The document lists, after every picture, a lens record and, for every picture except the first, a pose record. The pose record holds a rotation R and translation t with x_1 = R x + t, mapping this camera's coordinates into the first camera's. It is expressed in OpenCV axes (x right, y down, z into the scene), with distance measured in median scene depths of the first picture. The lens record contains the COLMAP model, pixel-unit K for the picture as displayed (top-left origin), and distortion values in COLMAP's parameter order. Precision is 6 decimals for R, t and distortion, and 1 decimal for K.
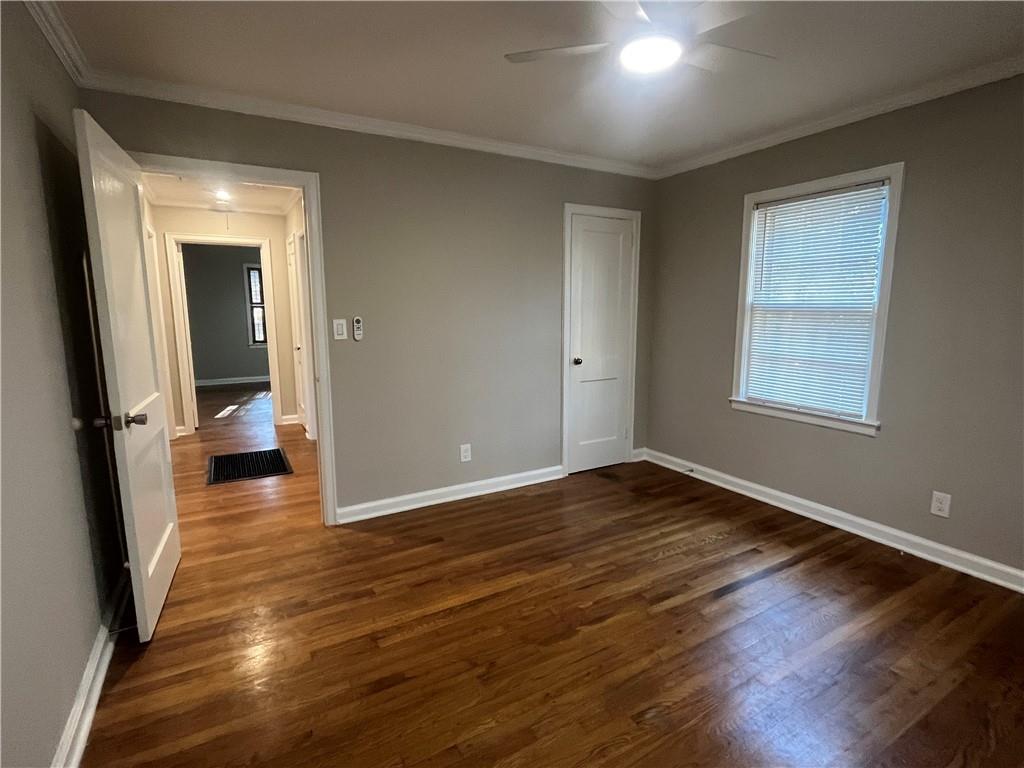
lens RADIAL K [[504.5, 0, 512.6], [0, 504.5, 377.3], [0, 0, 1]] dist [0.001008, -0.002098]
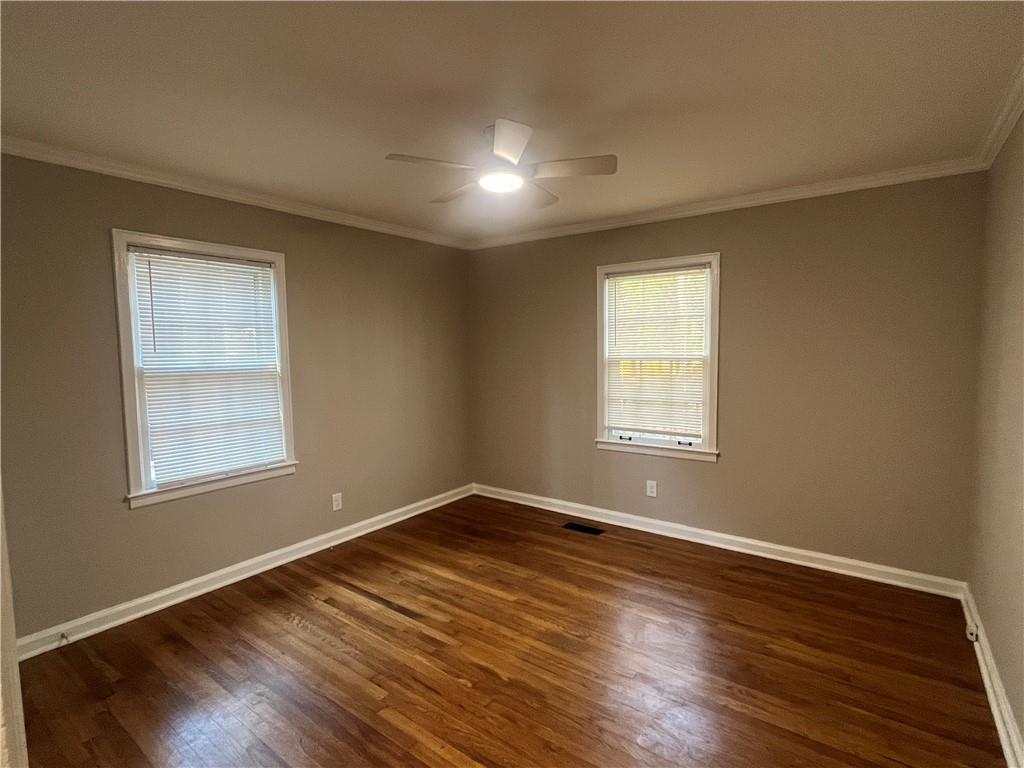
lens RADIAL K [[504.5, 0, 504.3], [0, 504.5, 386.3], [0, 0, 1]] dist [0.001008, -0.002098]
pose [[-0.394979, -0.050066, 0.917325, -0.579271], [0.148186, 0.981967, 0.117399, -0.153925], [-0.906660, 0.182305, -0.380437, 0.961008]]
